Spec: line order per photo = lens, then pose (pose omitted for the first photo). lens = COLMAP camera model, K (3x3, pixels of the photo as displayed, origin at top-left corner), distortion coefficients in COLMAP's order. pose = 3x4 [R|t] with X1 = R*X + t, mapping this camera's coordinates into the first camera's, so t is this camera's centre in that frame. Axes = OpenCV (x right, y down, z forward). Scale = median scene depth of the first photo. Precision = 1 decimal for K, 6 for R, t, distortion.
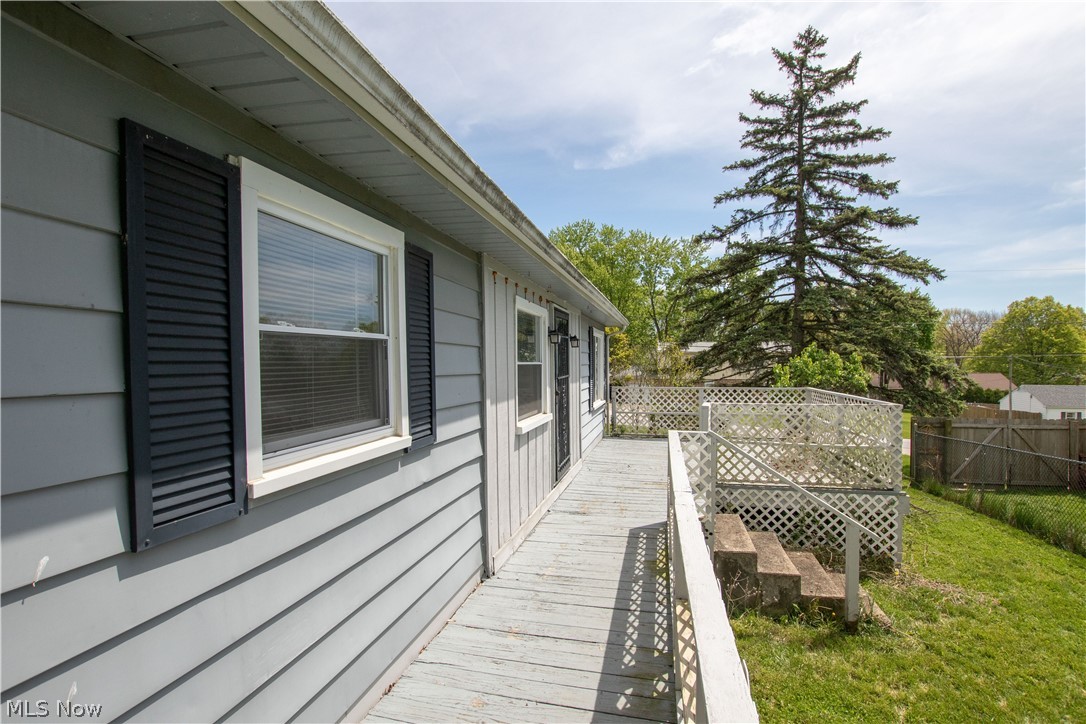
lens RADIAL K [[534.1, 0, 543.0], [0, 534.1, 362.0], [0, 0, 1]] dist [-0.000252, 0.000095]
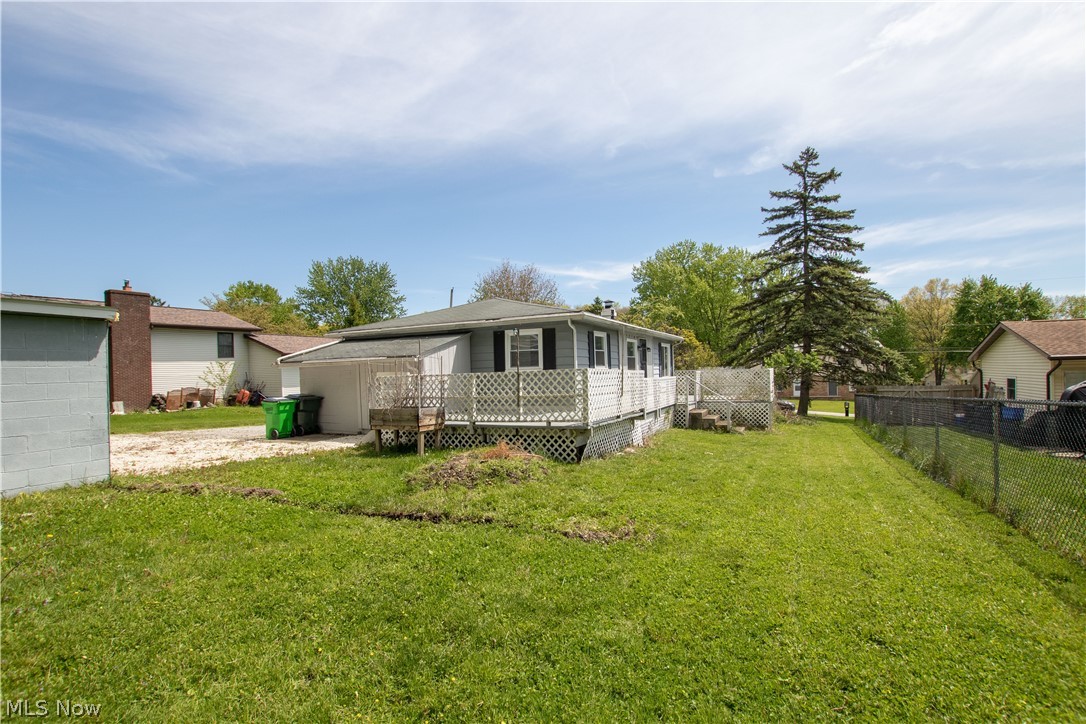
lens RADIAL K [[534.1, 0, 543.0], [0, 534.1, 362.0], [0, 0, 1]] dist [-0.000252, 0.000095]
pose [[0.977704, -0.027365, -0.208196, 0.039066], [0.024159, 0.999547, -0.017924, 0.024345], [0.208592, 0.012494, 0.977923, -0.721612]]
